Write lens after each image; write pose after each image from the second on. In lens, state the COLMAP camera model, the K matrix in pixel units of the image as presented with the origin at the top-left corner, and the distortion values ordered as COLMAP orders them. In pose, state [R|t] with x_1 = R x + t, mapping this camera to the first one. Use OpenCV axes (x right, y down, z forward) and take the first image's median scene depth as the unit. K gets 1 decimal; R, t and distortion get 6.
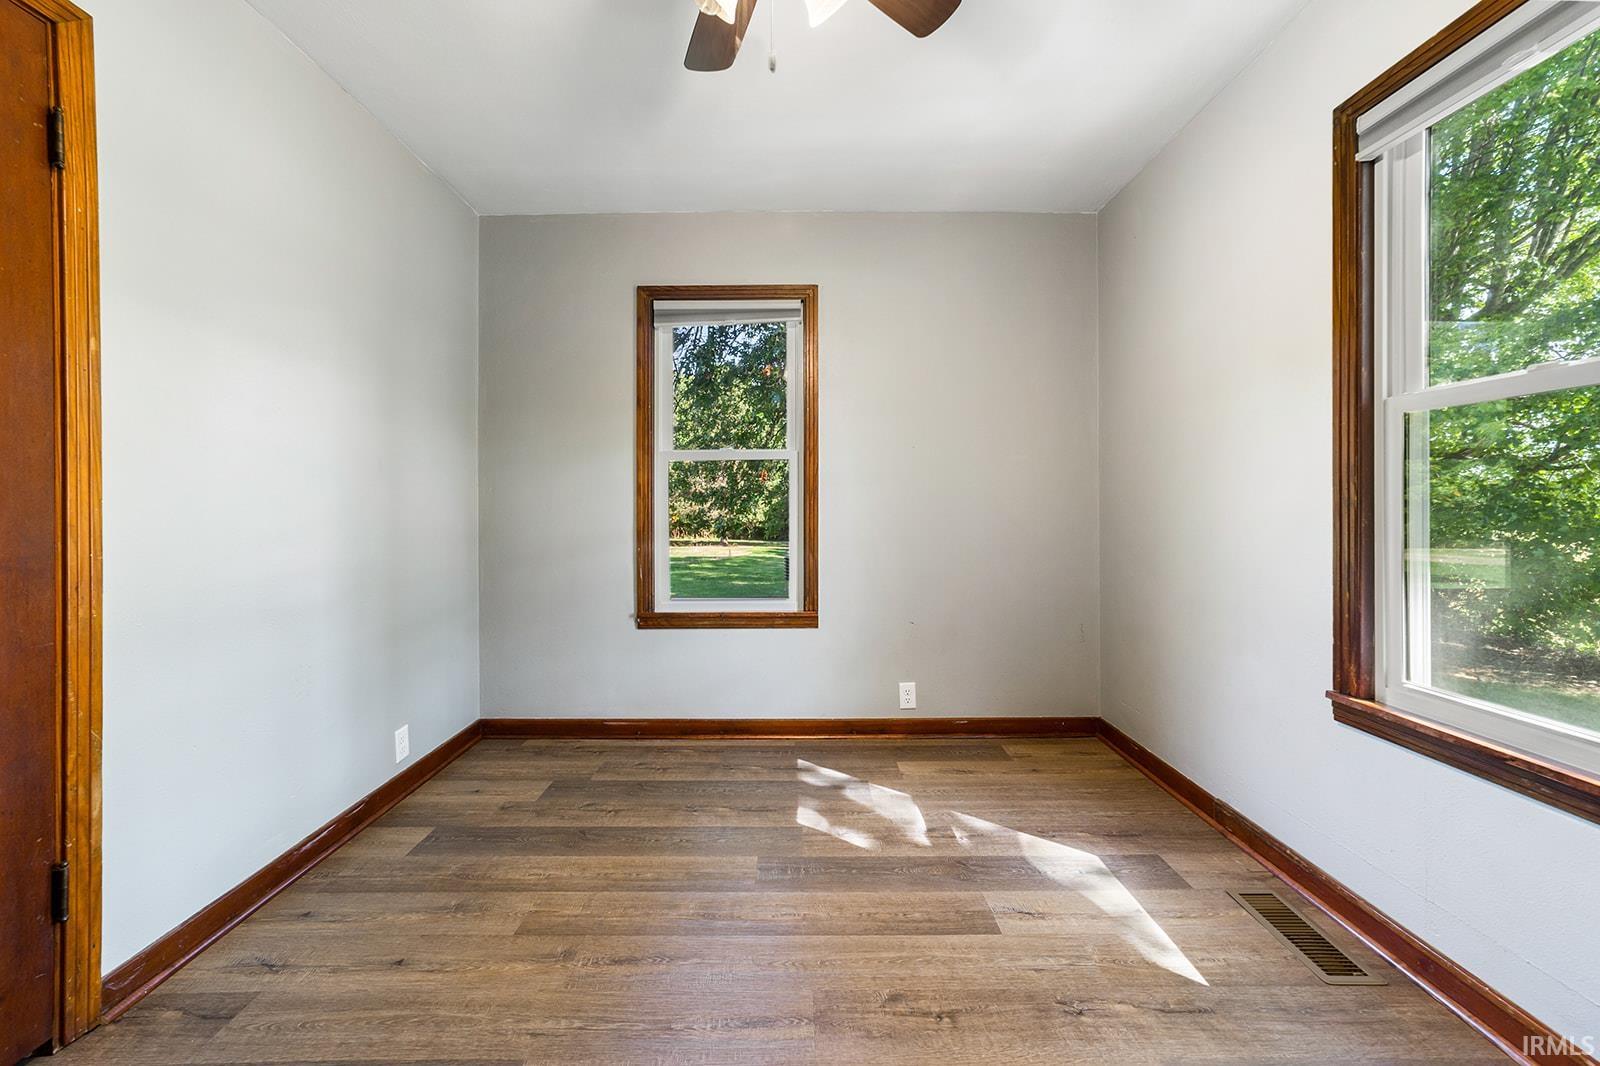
lens RADIAL K [[627.6, 0, 789.9], [0, 627.6, 506.4], [0, 0, 1]] dist [-0.007586, 0.002133]
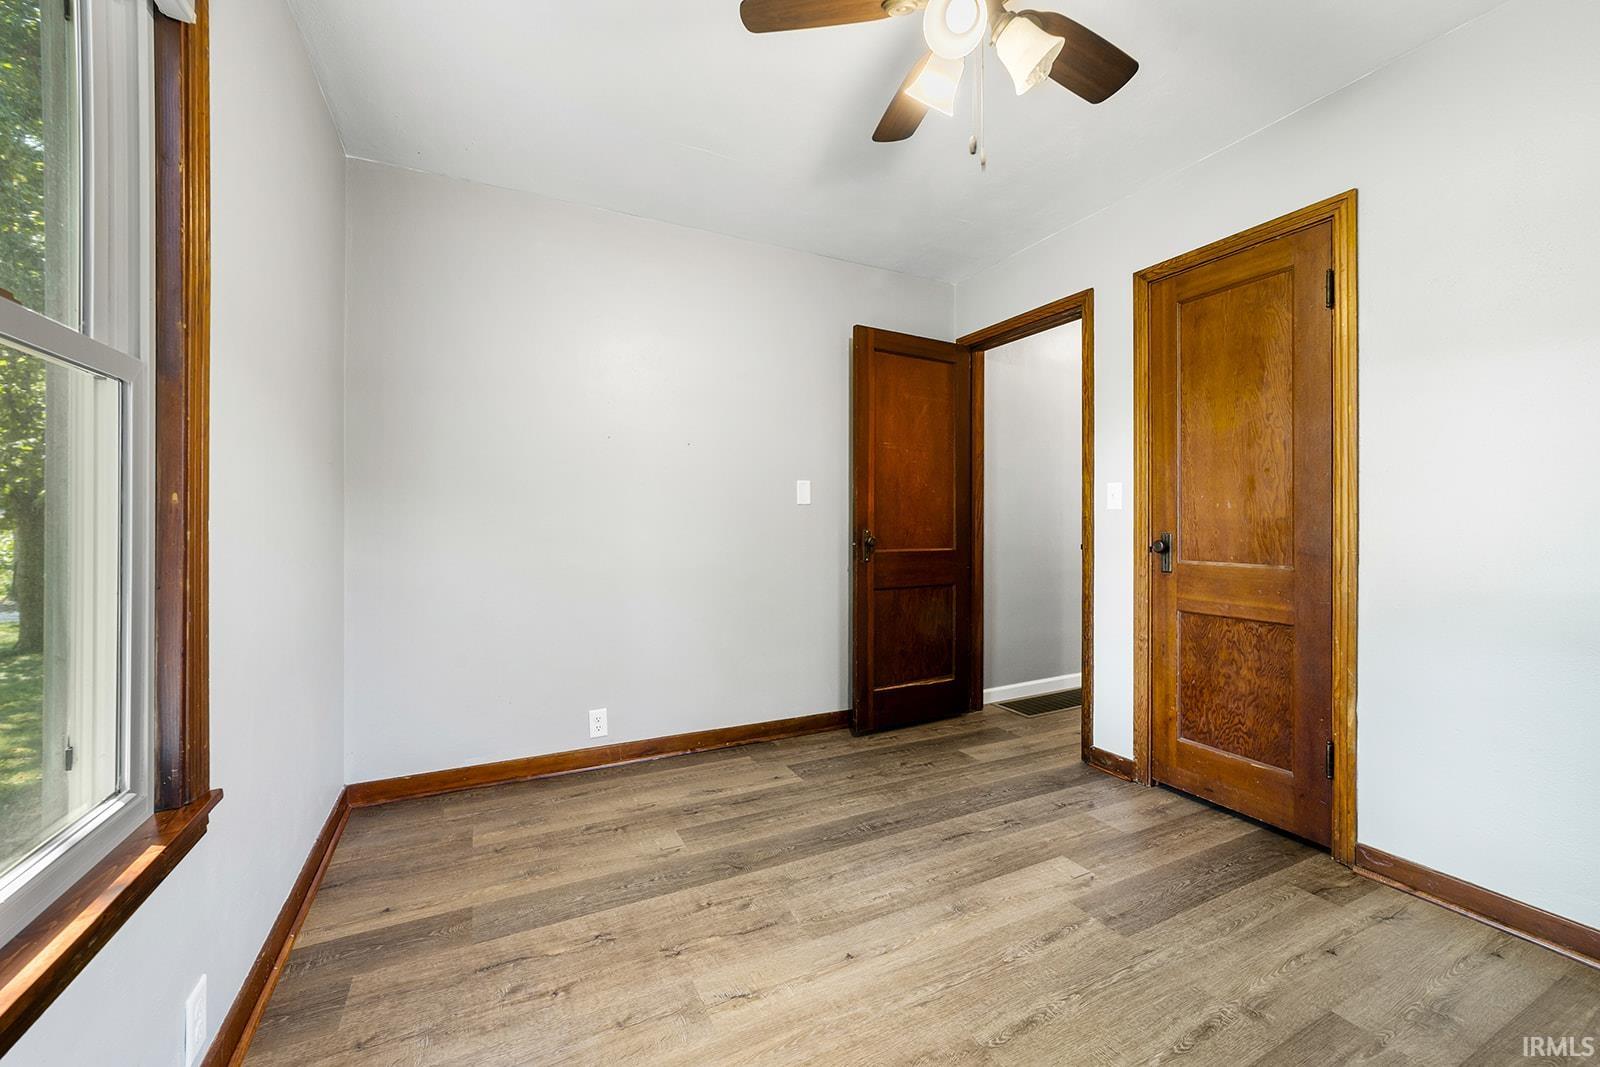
lens RADIAL K [[627.6, 0, 796.7], [0, 627.6, 528.5], [0, 0, 1]] dist [-0.007586, 0.002133]
pose [[-0.889302, 0.004797, -0.457294, 0.702514], [0.001551, 0.999971, 0.007475, 0.012767], [0.457317, 0.005939, -0.889284, 1.648117]]
